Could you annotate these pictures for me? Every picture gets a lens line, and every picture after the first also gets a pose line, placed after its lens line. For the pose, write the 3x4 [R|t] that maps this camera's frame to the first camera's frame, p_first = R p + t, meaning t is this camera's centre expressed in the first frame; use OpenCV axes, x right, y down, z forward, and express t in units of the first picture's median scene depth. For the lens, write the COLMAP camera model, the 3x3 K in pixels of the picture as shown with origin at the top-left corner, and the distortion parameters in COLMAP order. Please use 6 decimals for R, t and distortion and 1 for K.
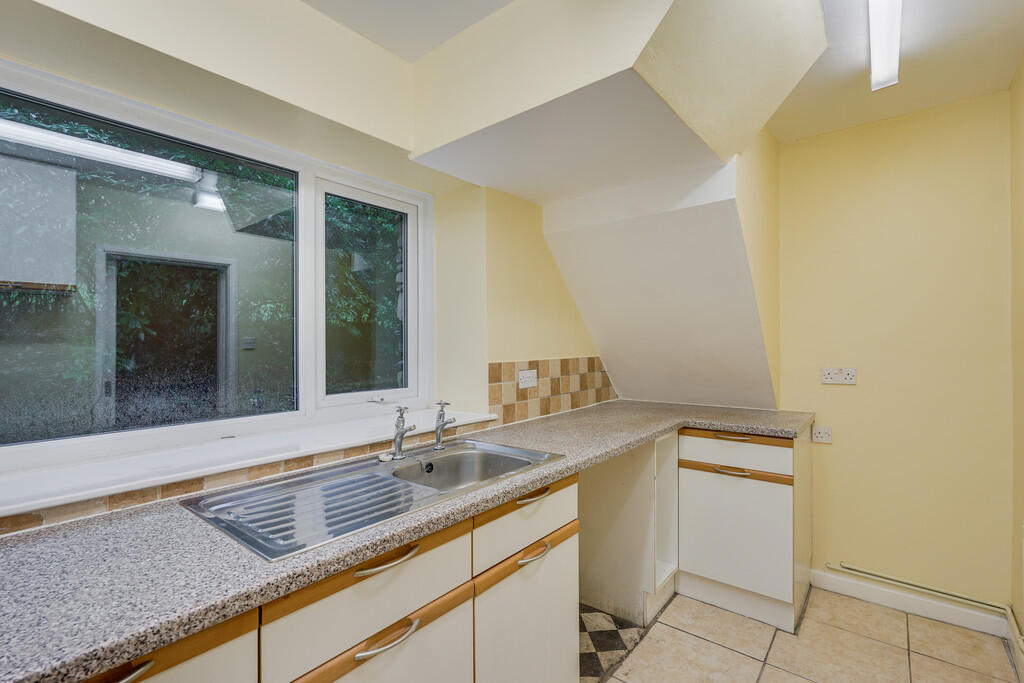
lens RADIAL K [[465.7, 0, 515.7], [0, 465.7, 346.0], [0, 0, 1]] dist [0.001411, 0.000423]
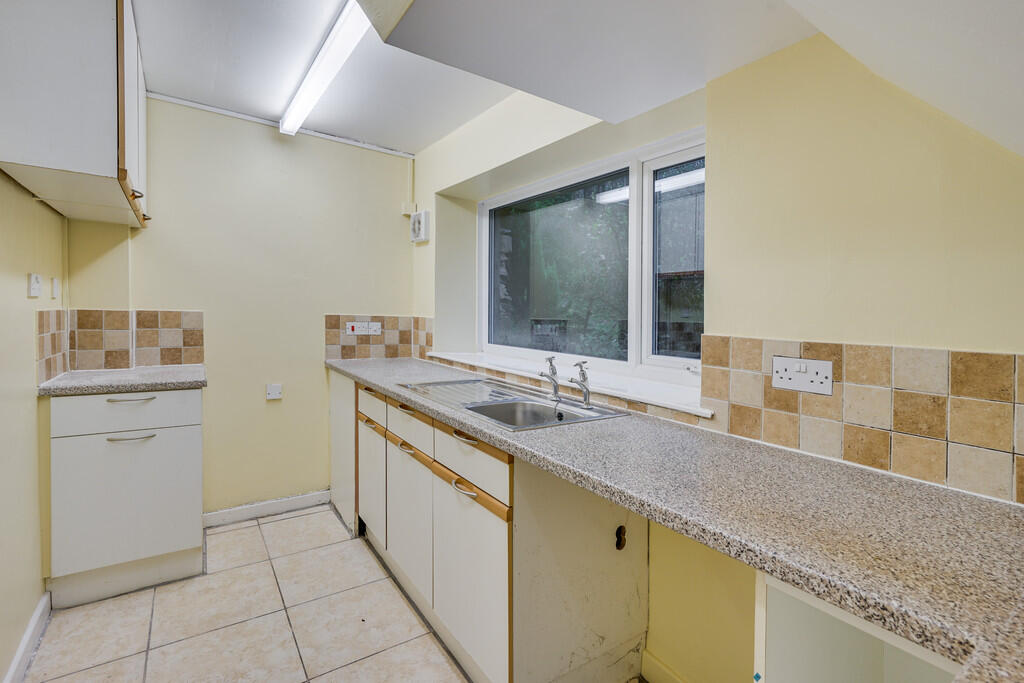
lens RADIAL K [[469.8, 0, 512.0], [0, 469.8, 341.5], [0, 0, 1]] dist [-0.001816, -0.000170]
pose [[-0.284956, 0.063977, -0.956403, 0.673490], [-0.028273, 0.996775, 0.075102, 0.001126], [0.958124, 0.048441, -0.282228, 0.885171]]
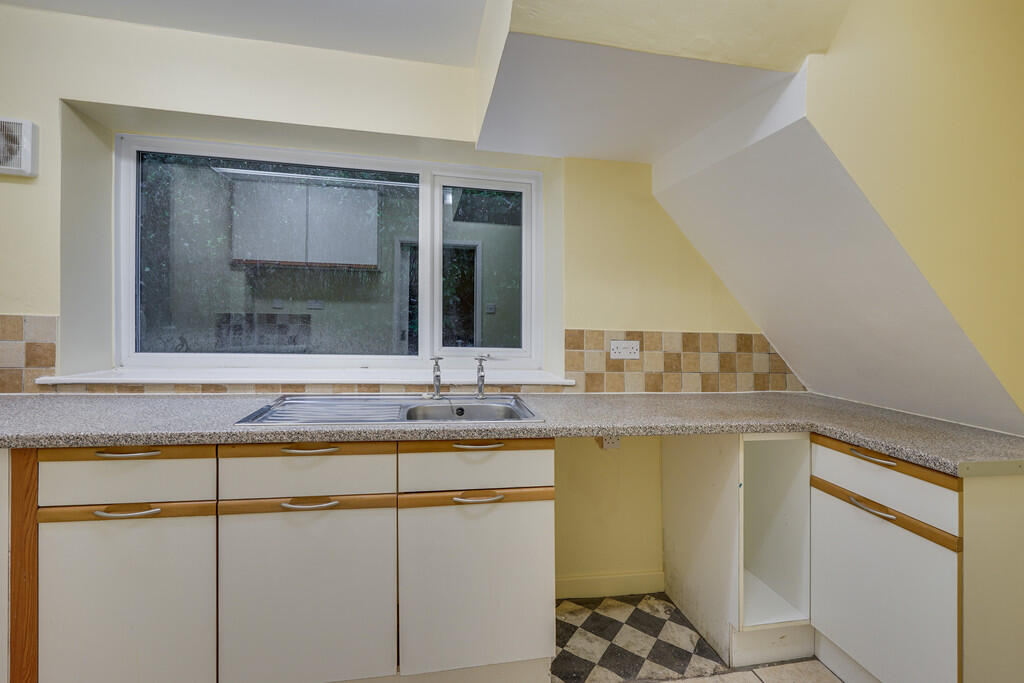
lens RADIAL K [[478.4, 0, 516.4], [0, 478.4, 317.9], [0, 0, 1]] dist [-0.001179, -0.000261]
pose [[0.766490, 0.040210, -0.640996, 0.507927], [-0.042300, 0.999032, 0.012088, 0.003596], [0.640862, 0.017849, 0.767449, 0.118600]]
